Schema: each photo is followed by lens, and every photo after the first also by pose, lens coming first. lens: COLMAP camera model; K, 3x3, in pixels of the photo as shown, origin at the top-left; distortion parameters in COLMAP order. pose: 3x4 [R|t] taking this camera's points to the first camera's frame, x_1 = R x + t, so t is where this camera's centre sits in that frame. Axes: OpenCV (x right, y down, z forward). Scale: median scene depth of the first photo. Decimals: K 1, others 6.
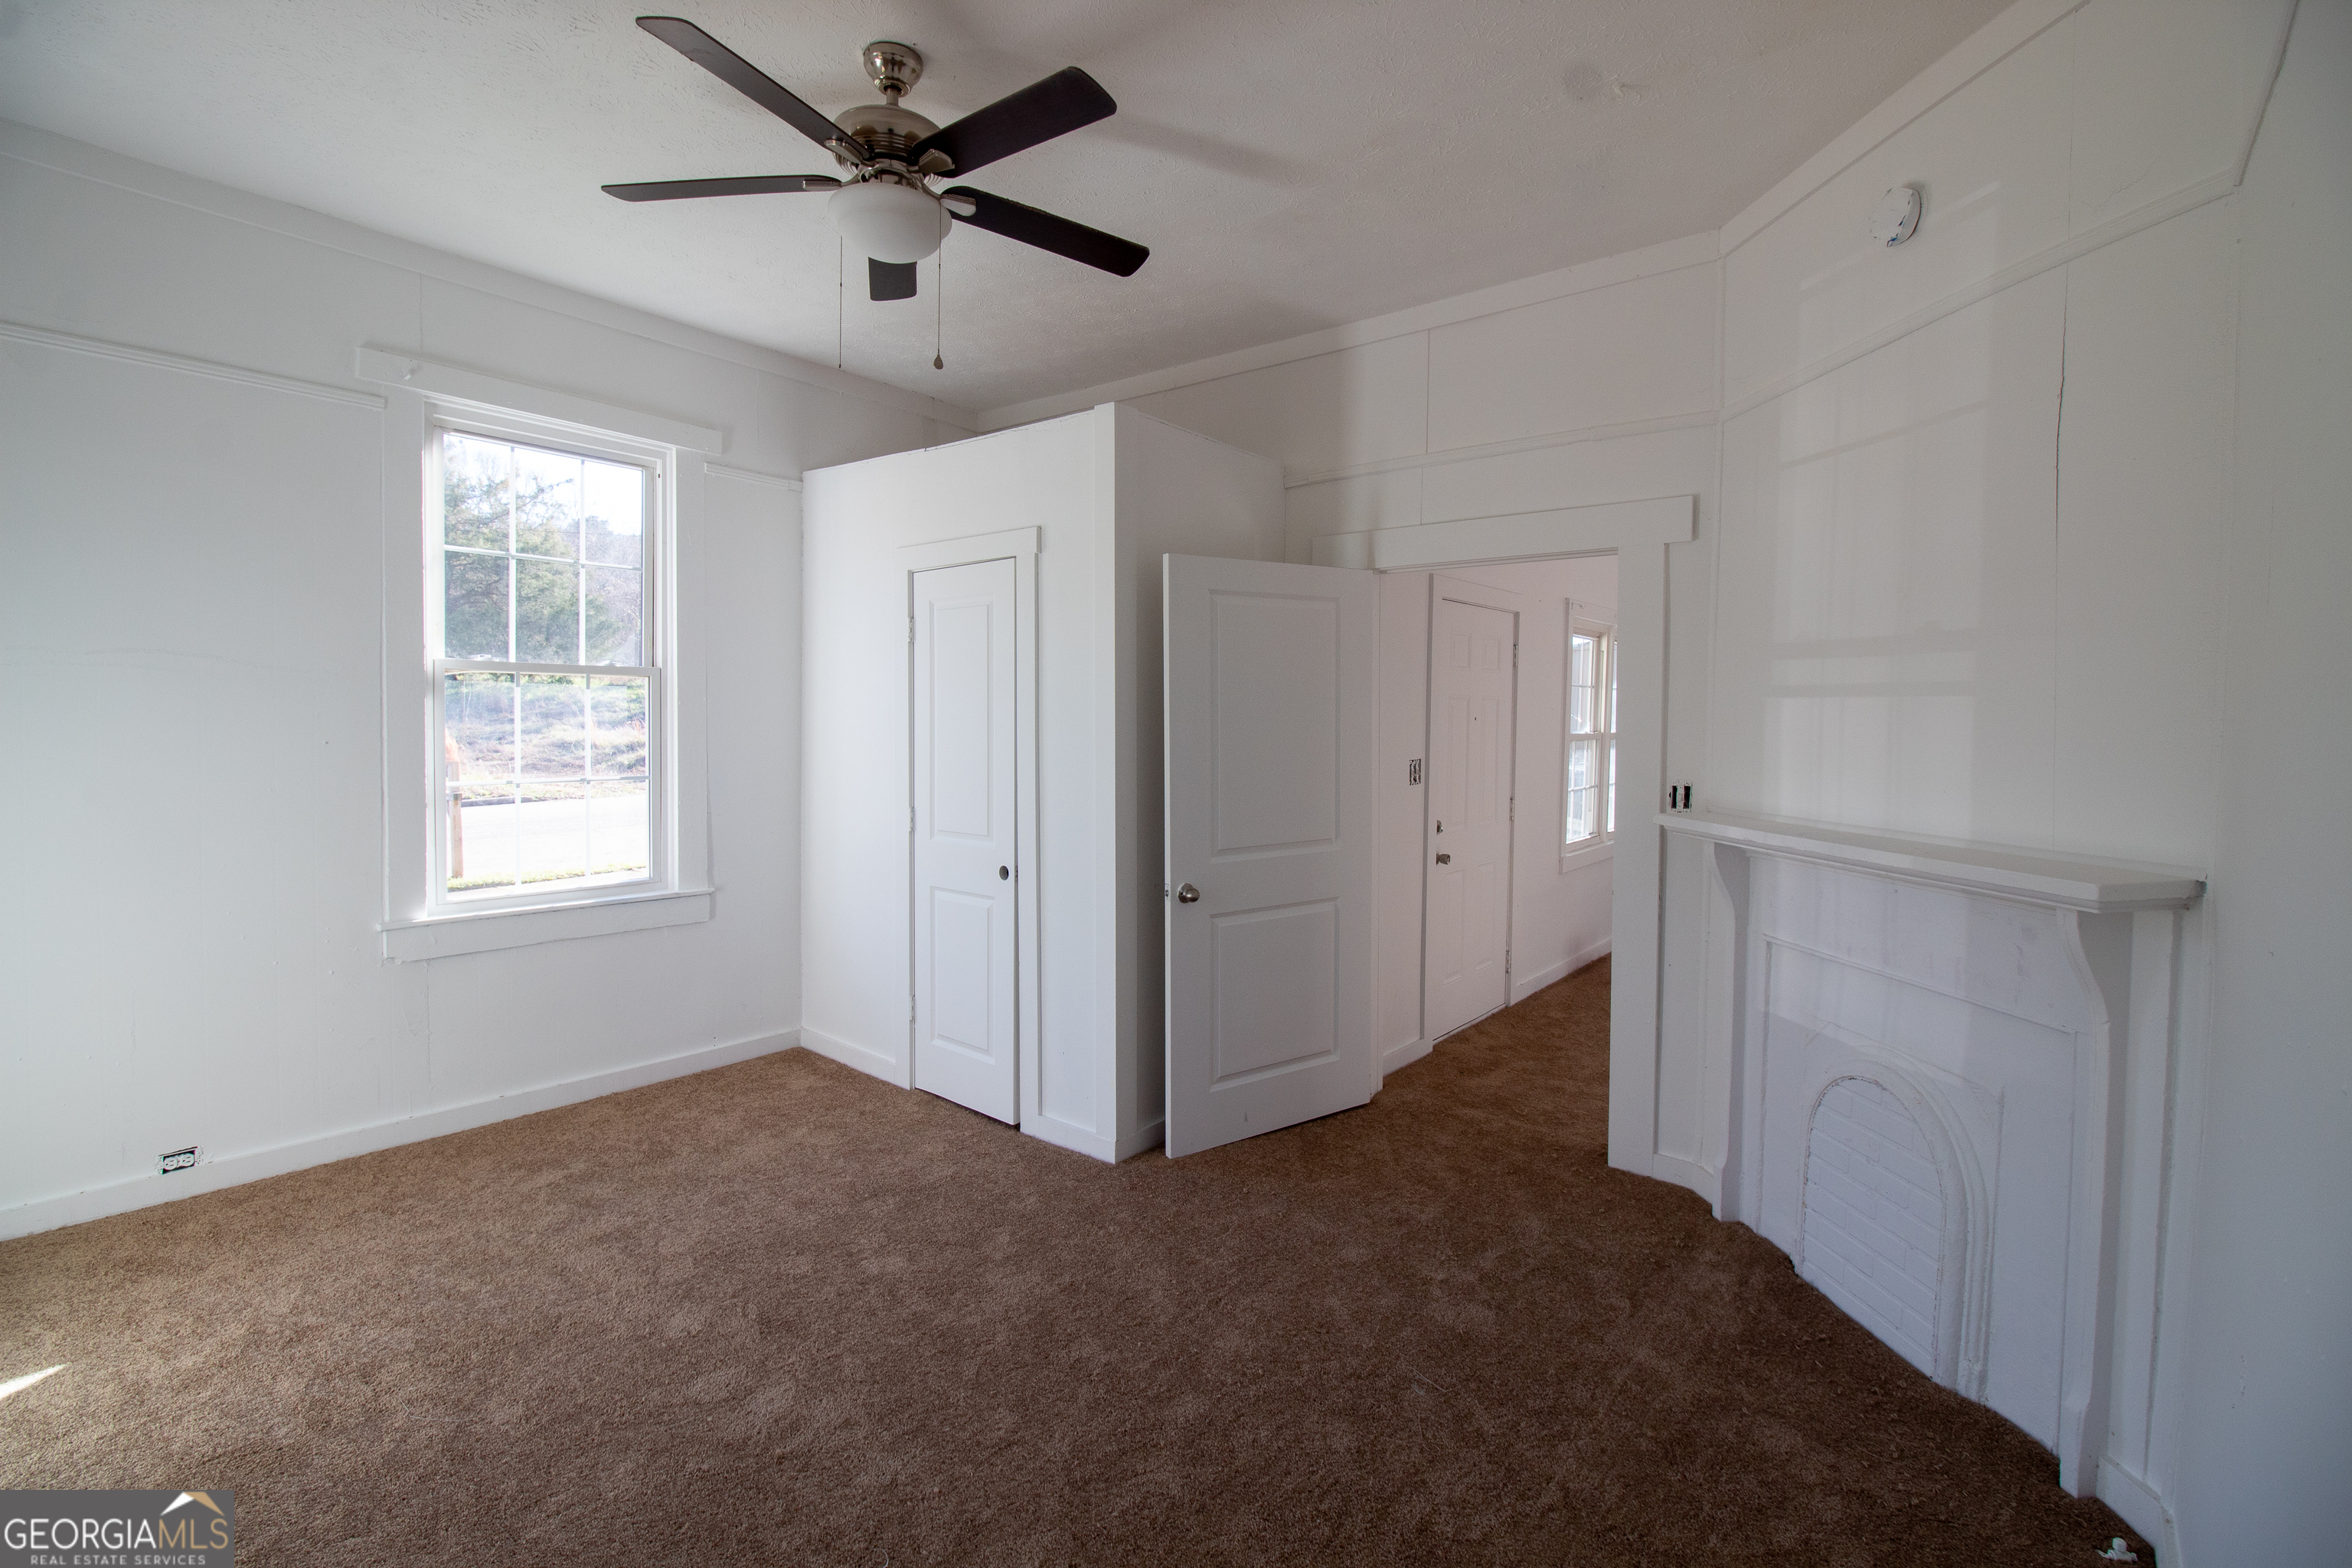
lens RADIAL K [[1092.1, 0, 1180.8], [0, 1092.1, 773.8], [0, 0, 1]] dist [-0.001670, -0.010536]
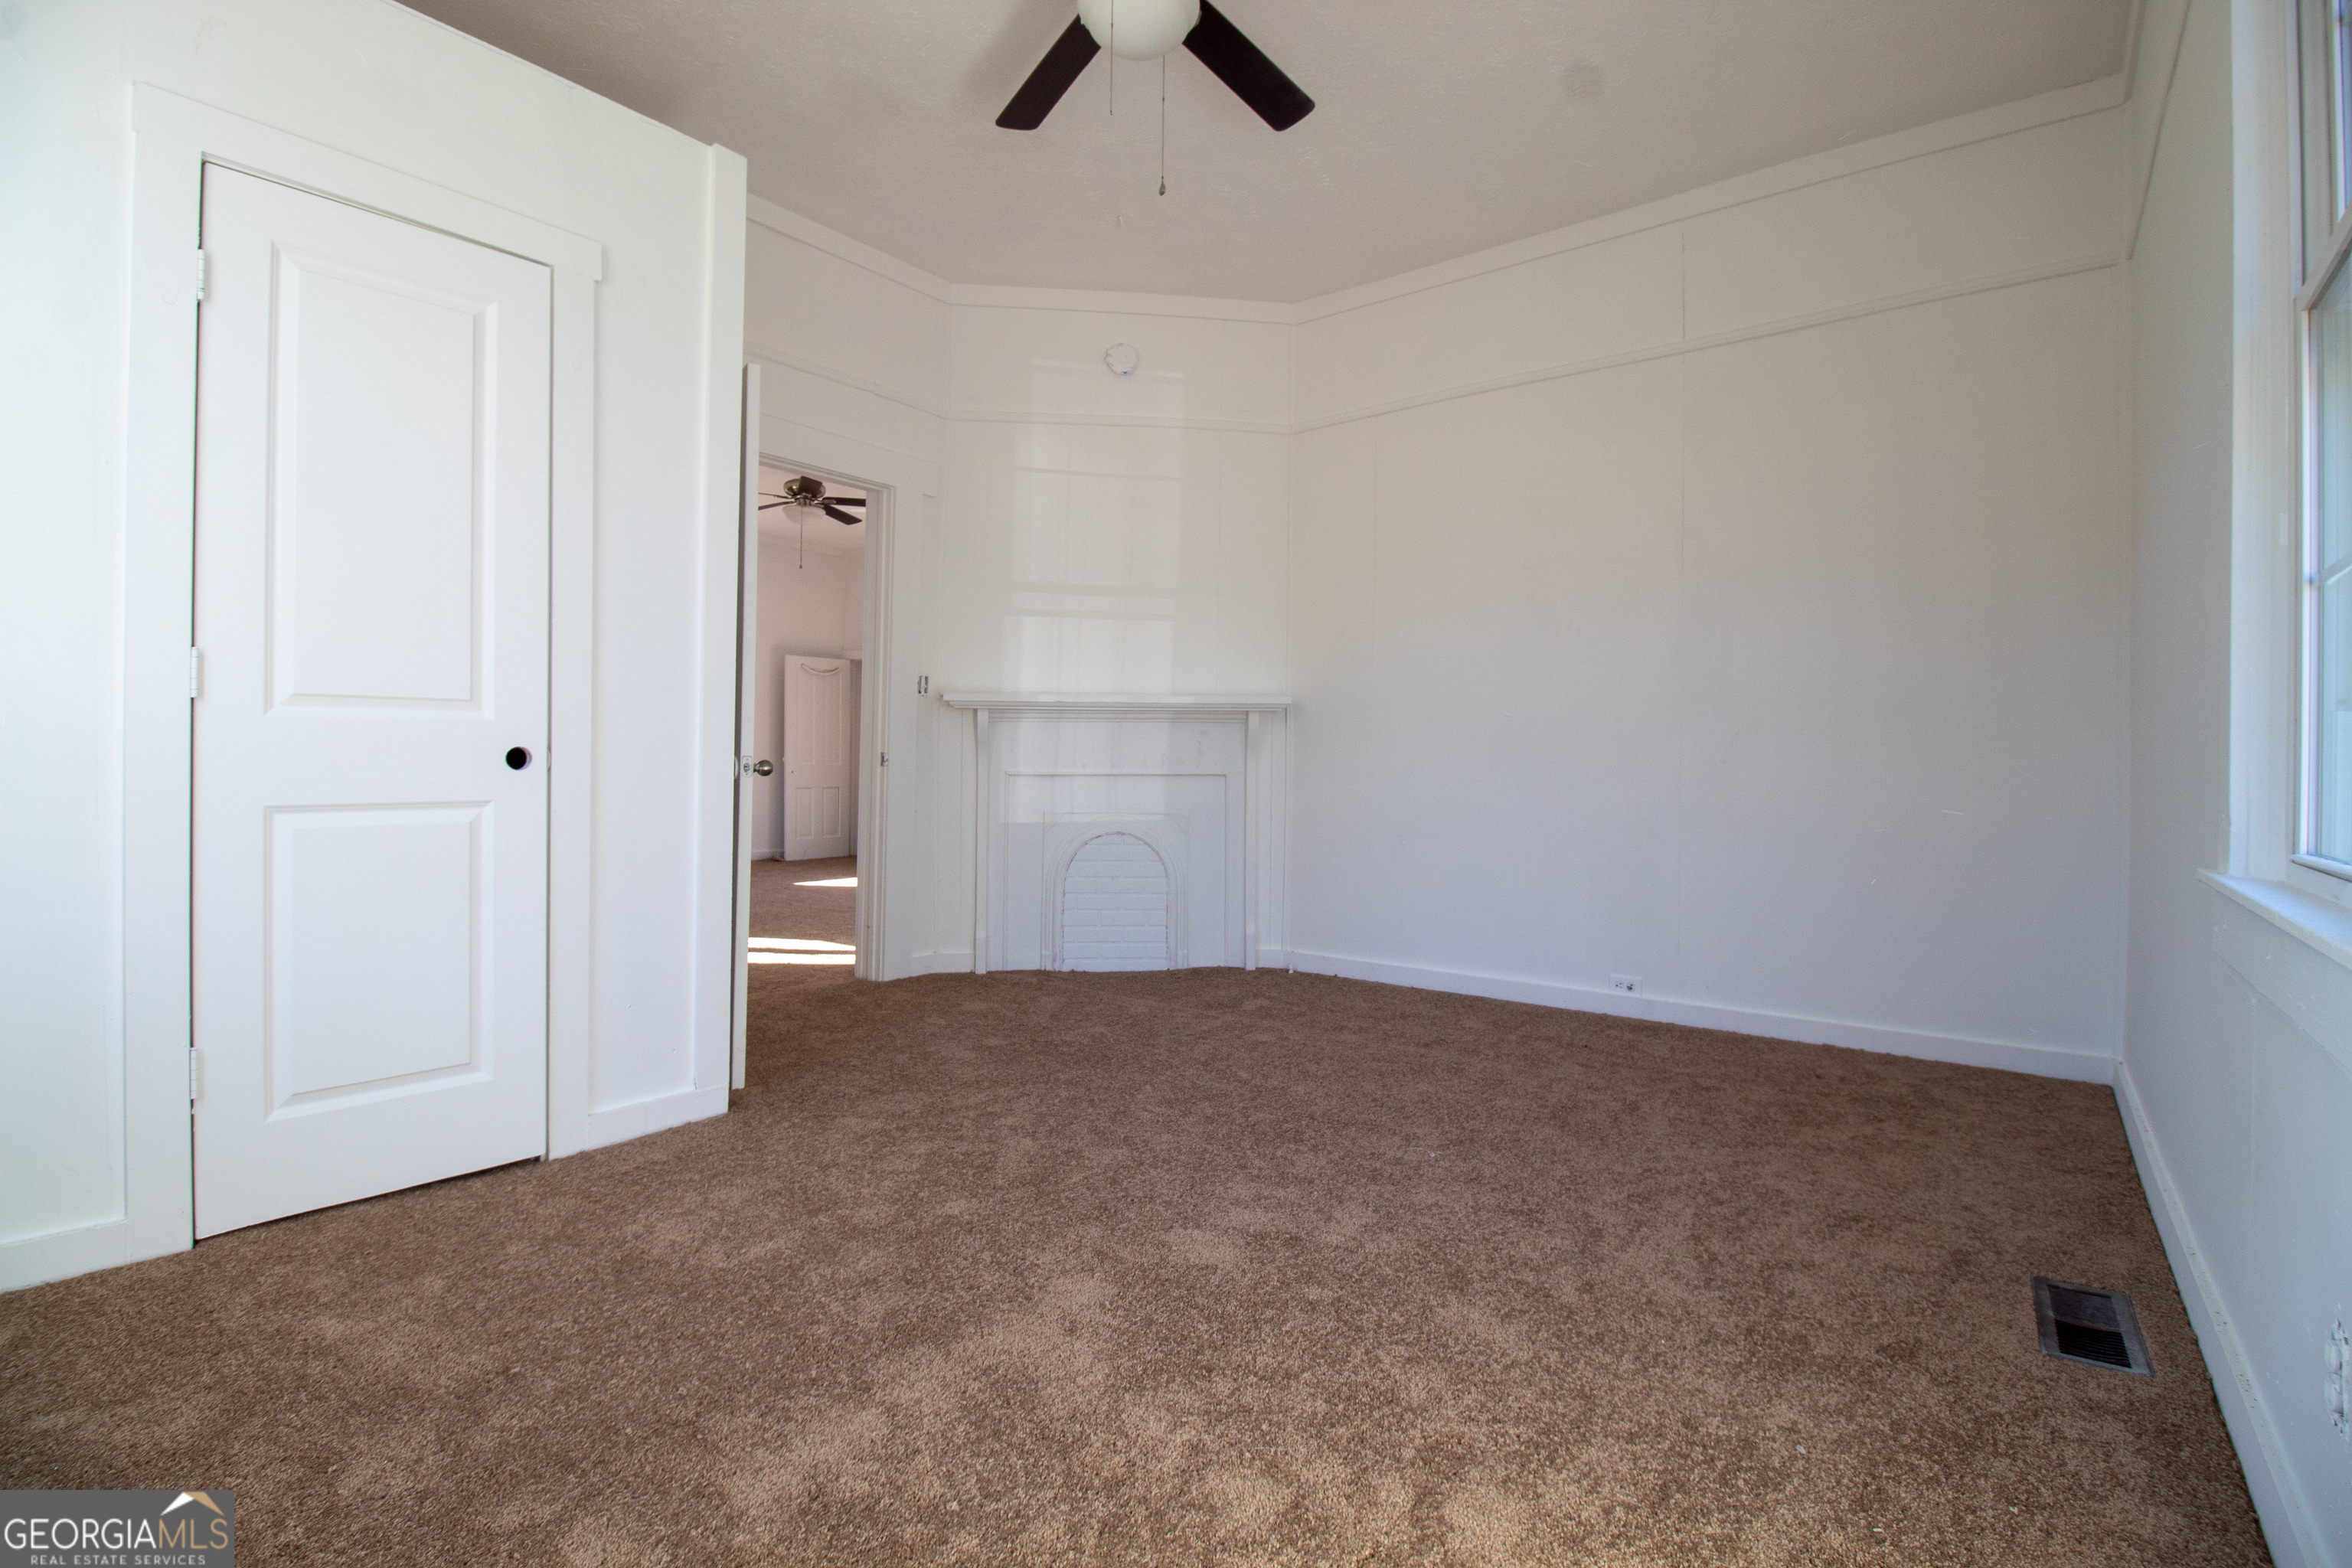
lens RADIAL K [[1092.1, 0, 1181.4], [0, 1092.1, 773.2], [0, 0, 1]] dist [-0.001670, -0.010536]
pose [[-0.036537, -0.019884, 0.999134, -1.060357], [0.040372, 0.998956, 0.021357, 0.134482], [-0.998516, 0.041117, -0.035696, 0.854924]]
